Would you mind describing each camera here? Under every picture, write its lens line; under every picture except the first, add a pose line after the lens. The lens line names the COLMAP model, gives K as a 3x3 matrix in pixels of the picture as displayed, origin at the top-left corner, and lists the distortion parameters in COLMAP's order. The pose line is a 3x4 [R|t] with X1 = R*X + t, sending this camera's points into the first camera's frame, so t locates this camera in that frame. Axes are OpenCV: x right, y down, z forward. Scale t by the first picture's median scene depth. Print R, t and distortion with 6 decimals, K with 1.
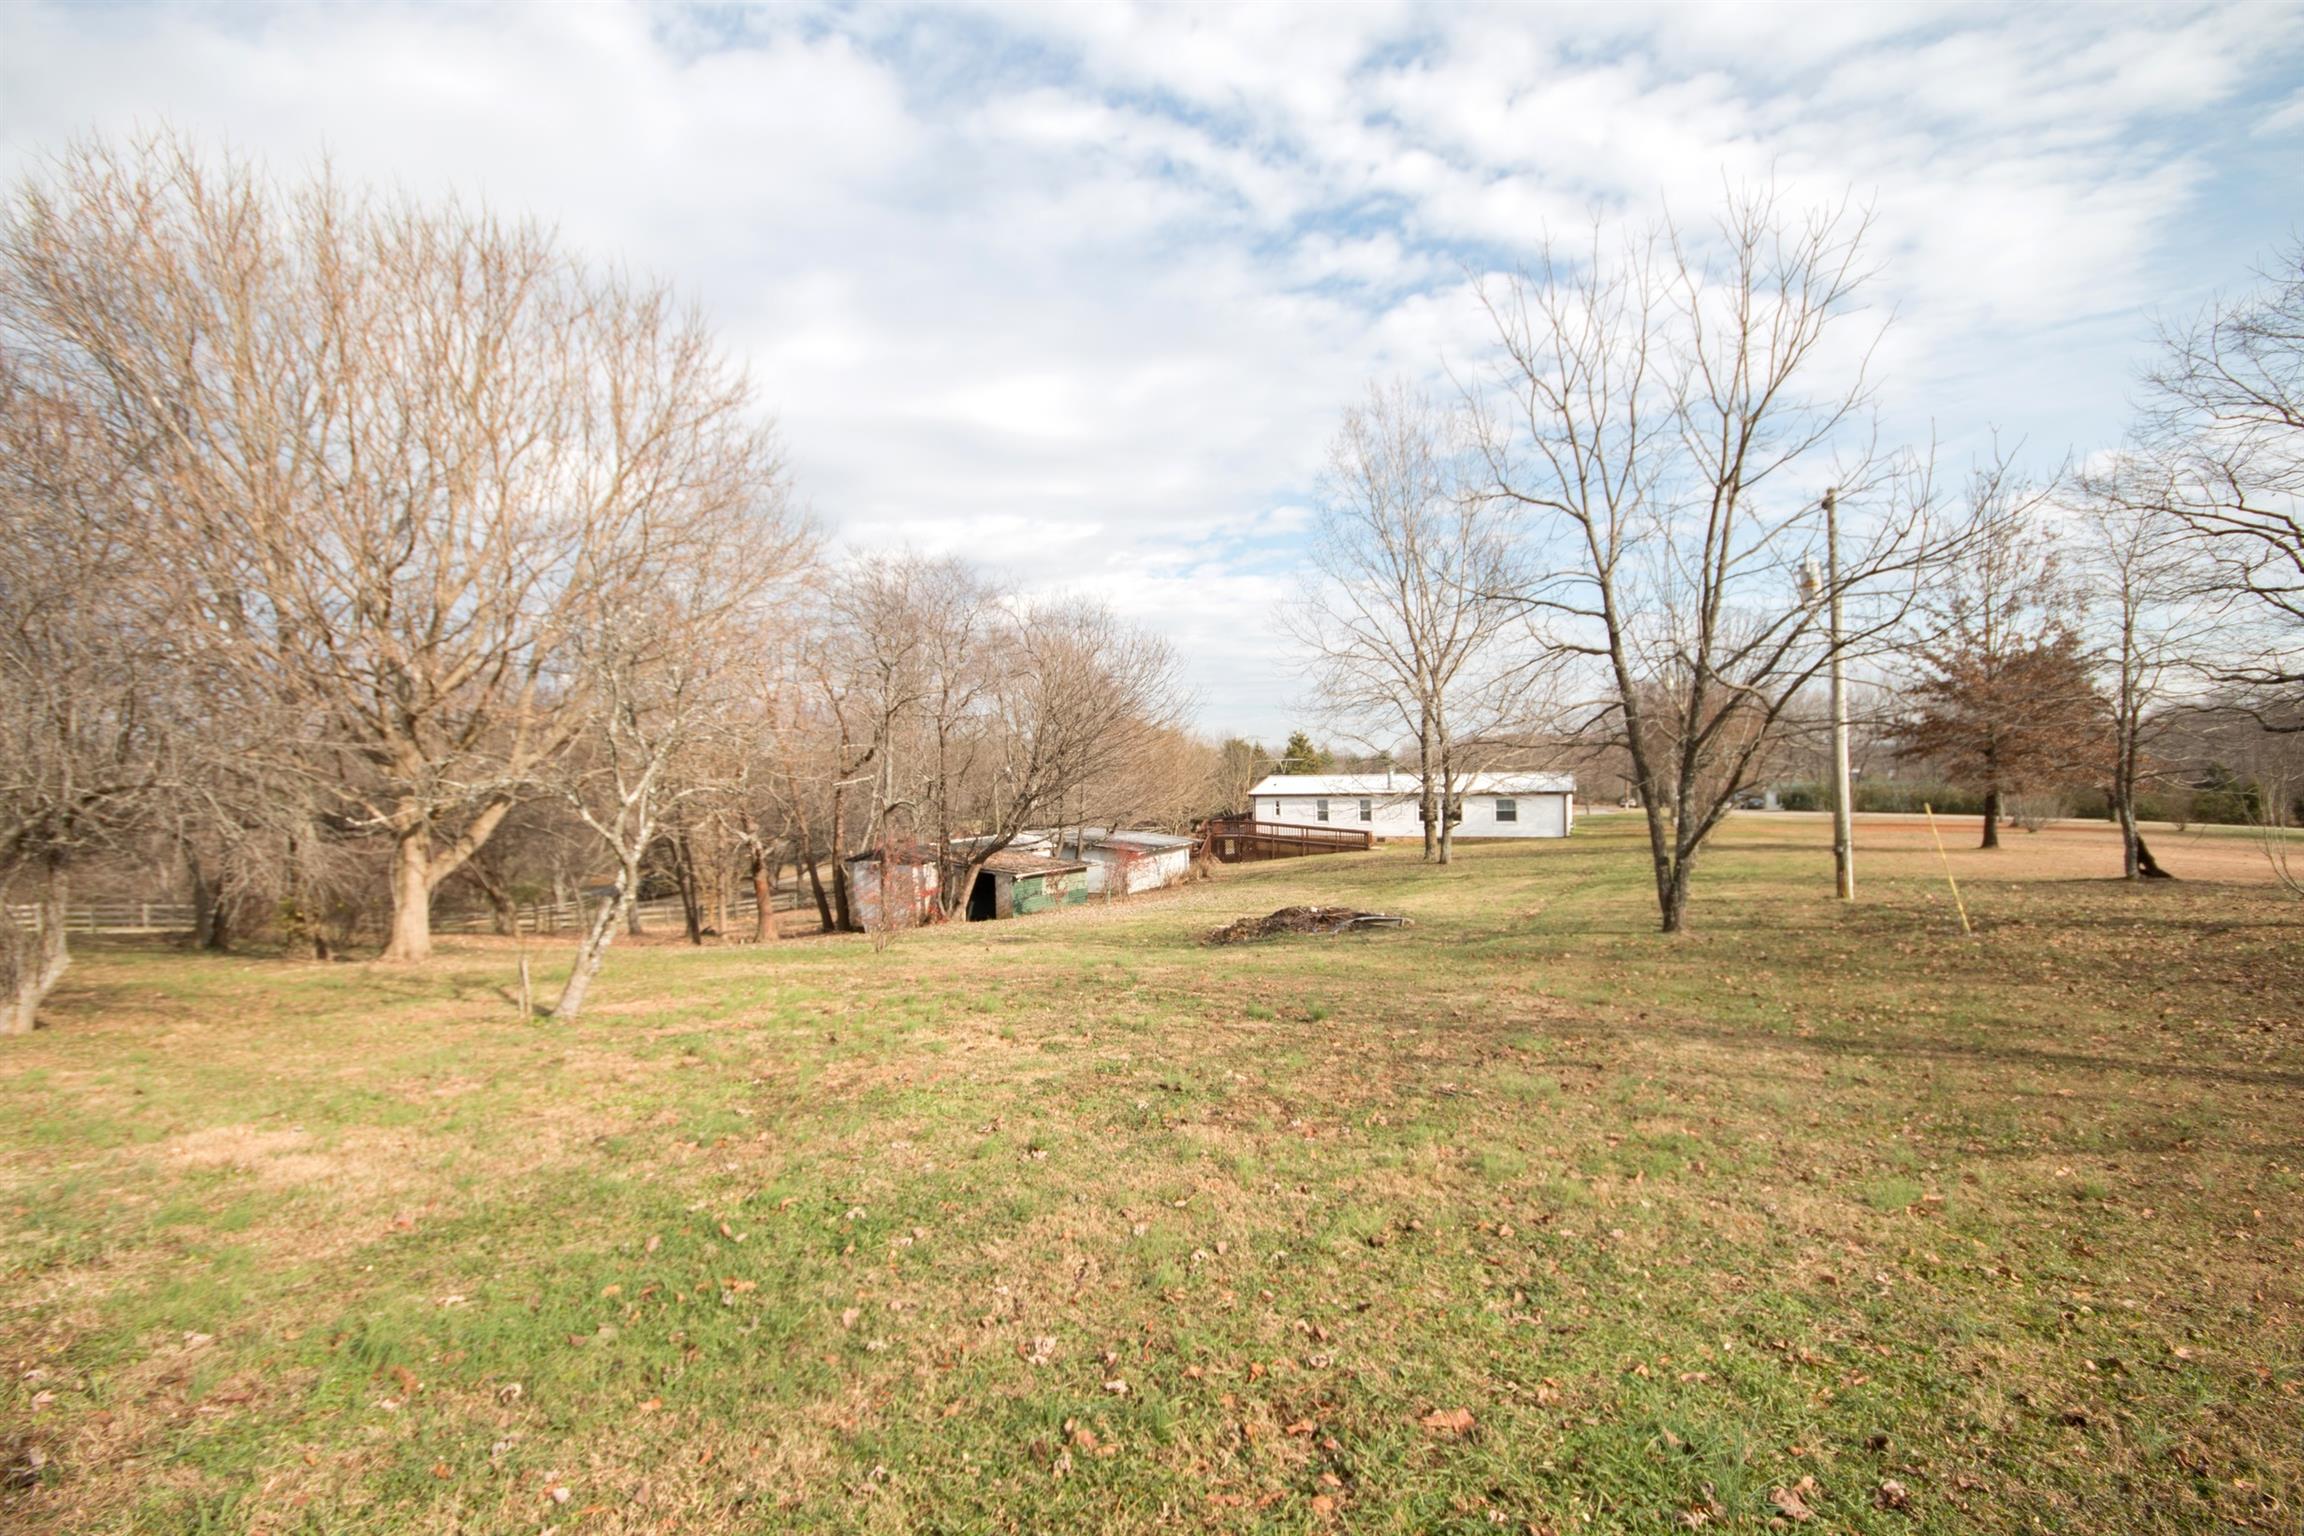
lens RADIAL K [[1084.5, 0, 1140.8], [0, 1084.5, 788.7], [0, 0, 1]] dist [-0.001652, -0.000626]
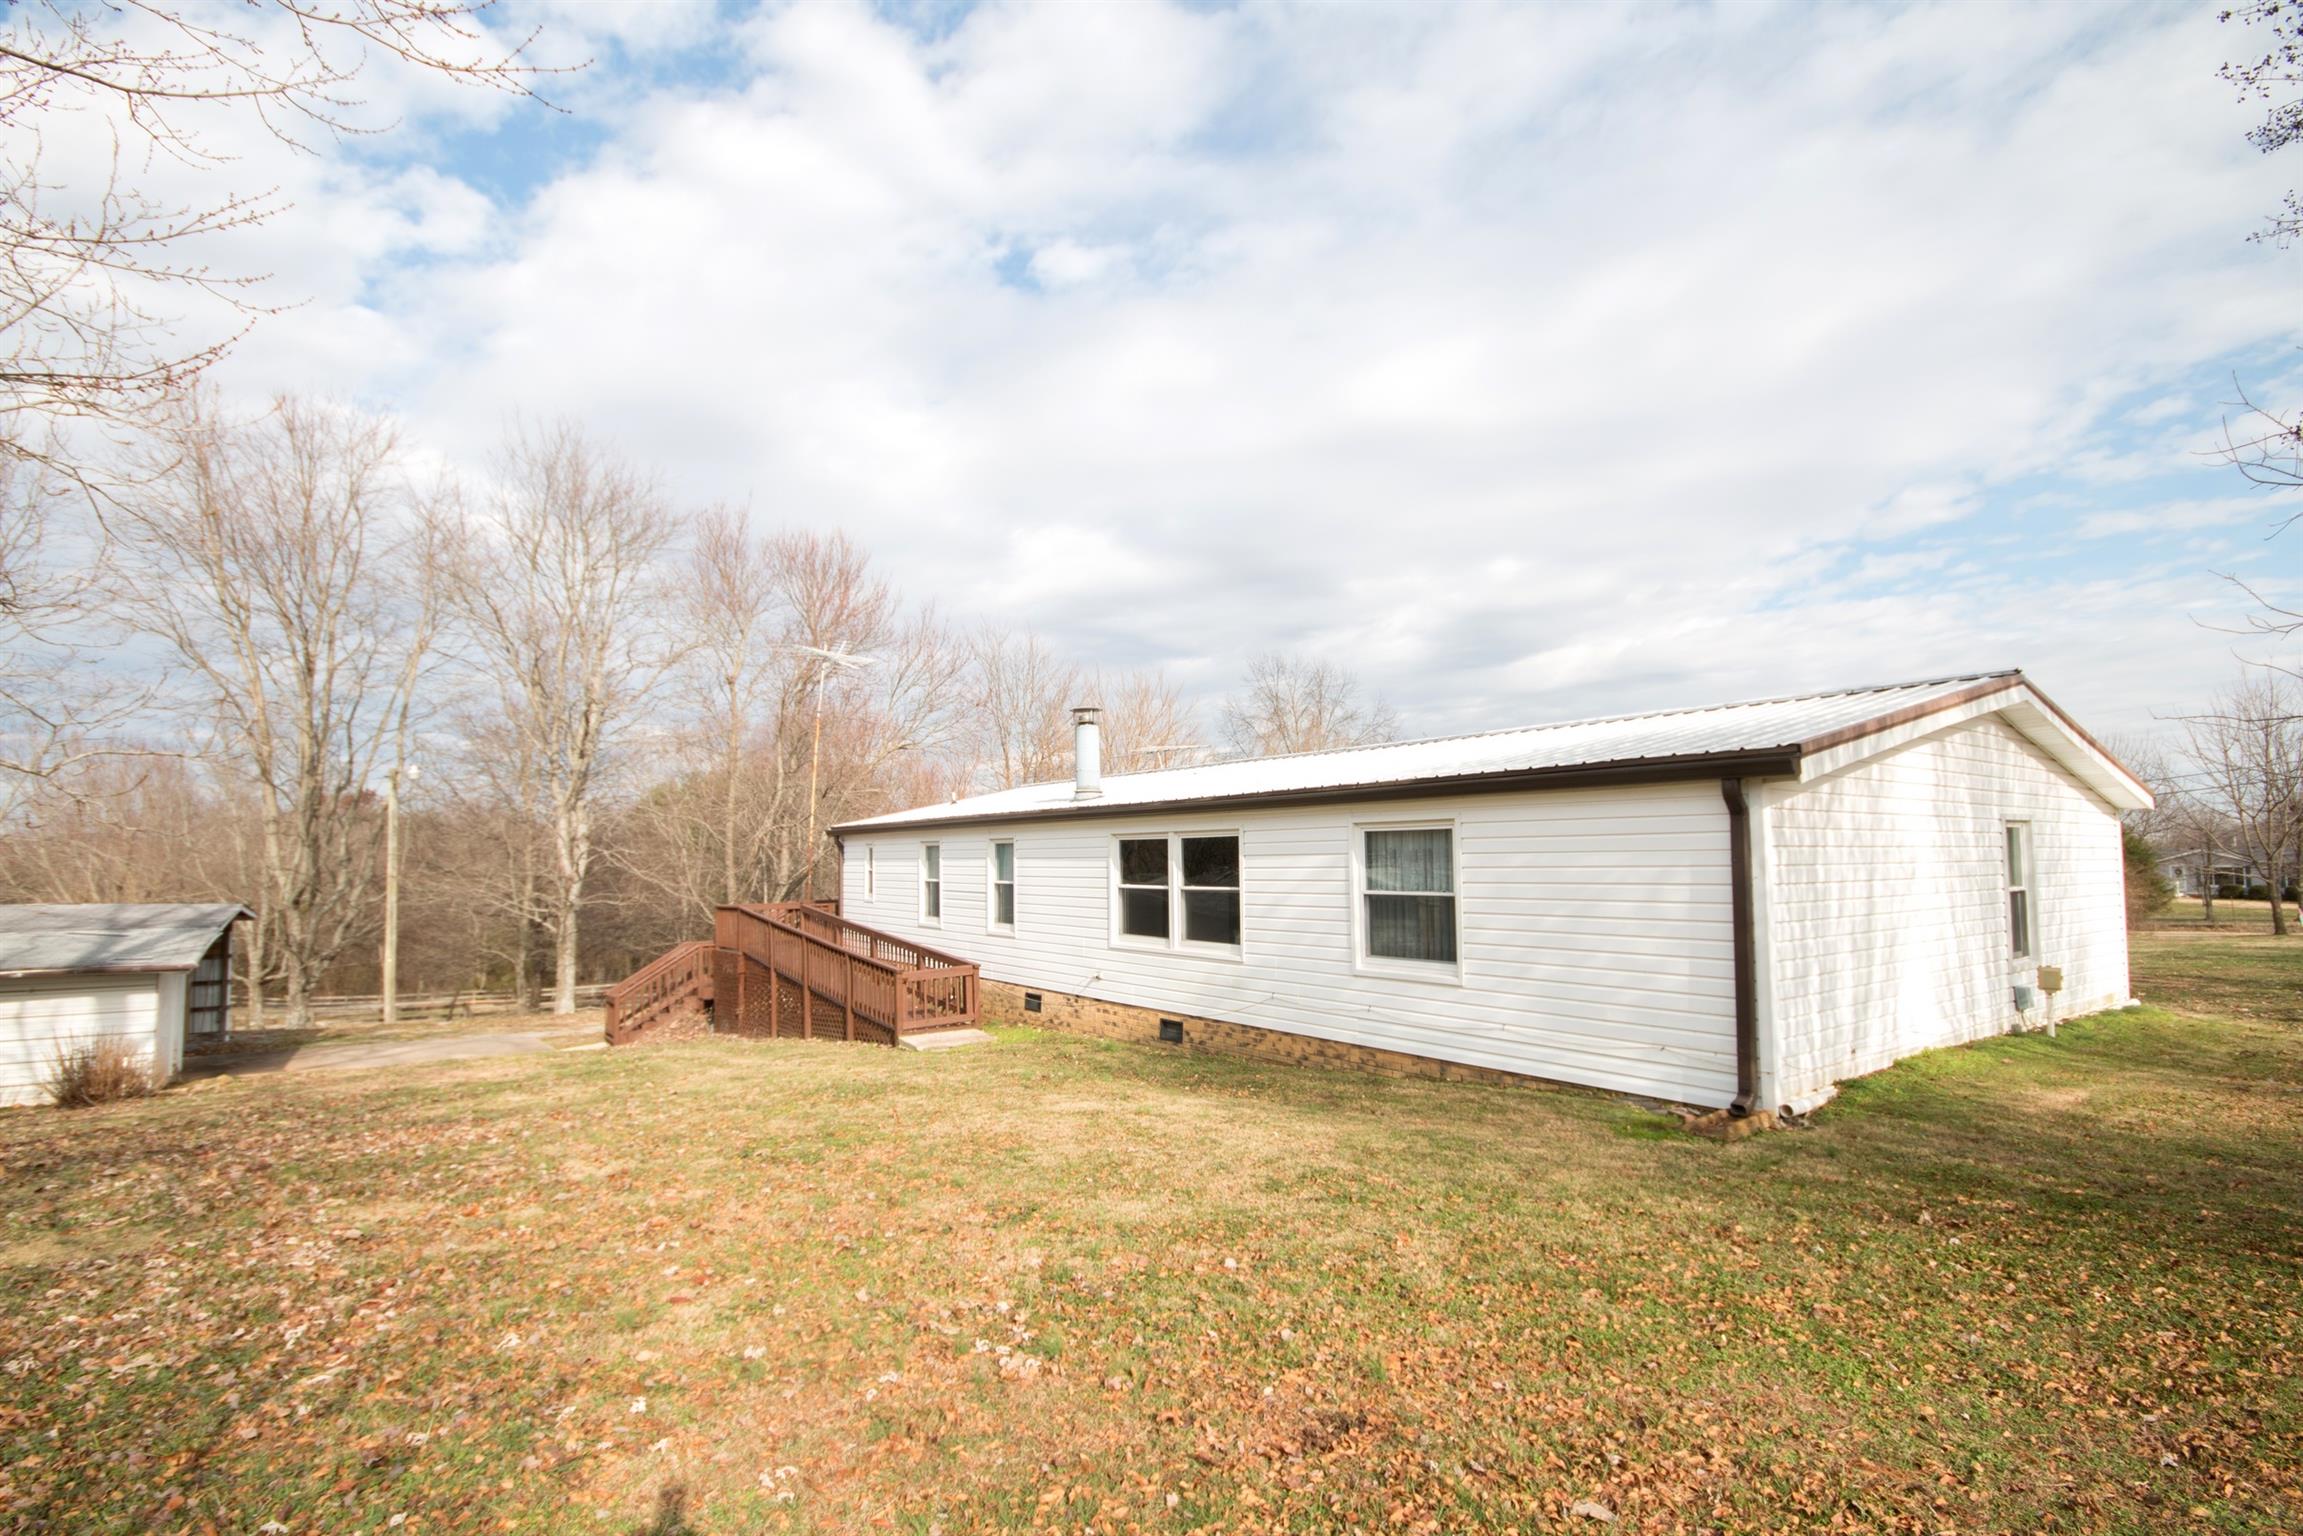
lens RADIAL K [[1084.0, 0, 1140.3], [0, 1084.0, 788.7], [0, 0, 1]] dist [-0.001652, -0.000626]
pose [[0.857224, -0.026456, -0.514263, 0.361087], [-0.012419, 0.997327, -0.072008, 0.015609], [0.514794, 0.068113, 0.854604, 0.785710]]
